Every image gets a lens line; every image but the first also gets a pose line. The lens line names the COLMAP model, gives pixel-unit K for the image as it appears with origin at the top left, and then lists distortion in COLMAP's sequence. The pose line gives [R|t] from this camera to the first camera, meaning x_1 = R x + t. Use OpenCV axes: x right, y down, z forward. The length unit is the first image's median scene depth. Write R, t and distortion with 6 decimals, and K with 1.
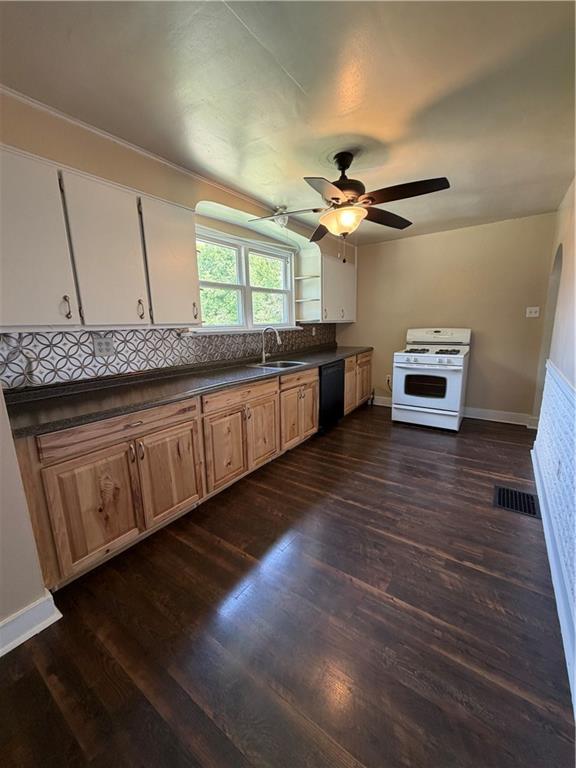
lens RADIAL K [[307.4, 0, 285.1], [0, 307.4, 381.5], [0, 0, 1]] dist [0.001341, 0.000675]
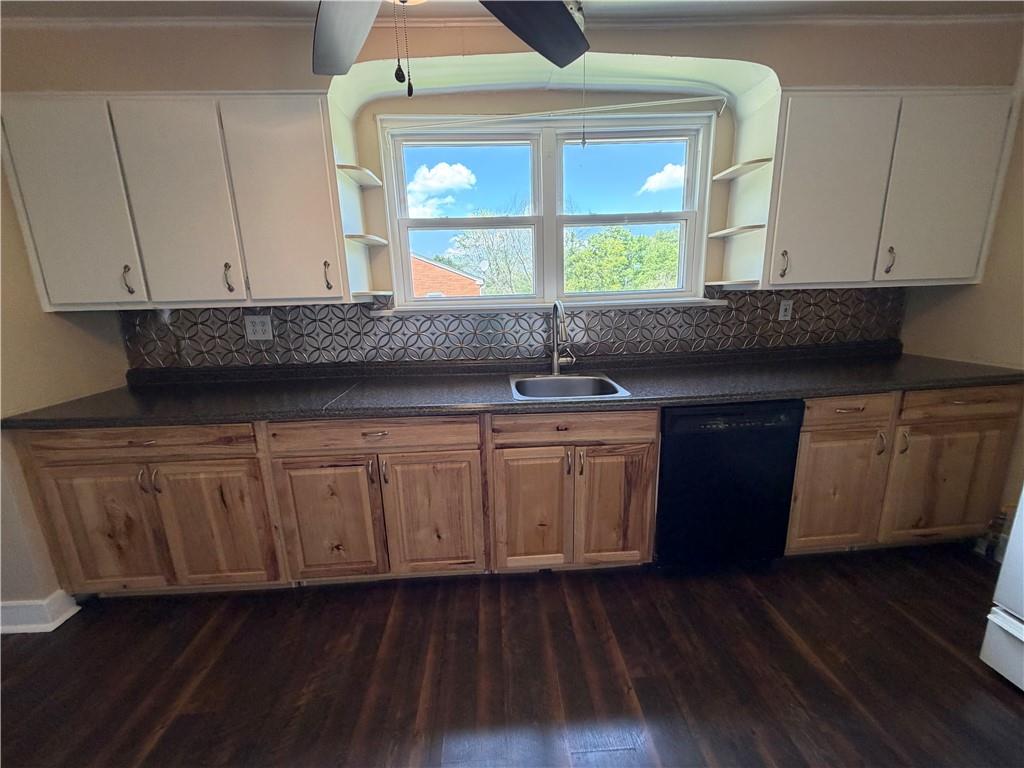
lens RADIAL K [[409.9, 0, 512.5], [0, 409.9, 389.7], [0, 0, 1]] dist [0.001341, 0.000675]
pose [[0.619011, 0.182220, -0.763951, 0.425609], [-0.132868, 0.982988, 0.126806, -0.123756], [0.774061, 0.023010, 0.632692, 0.596951]]
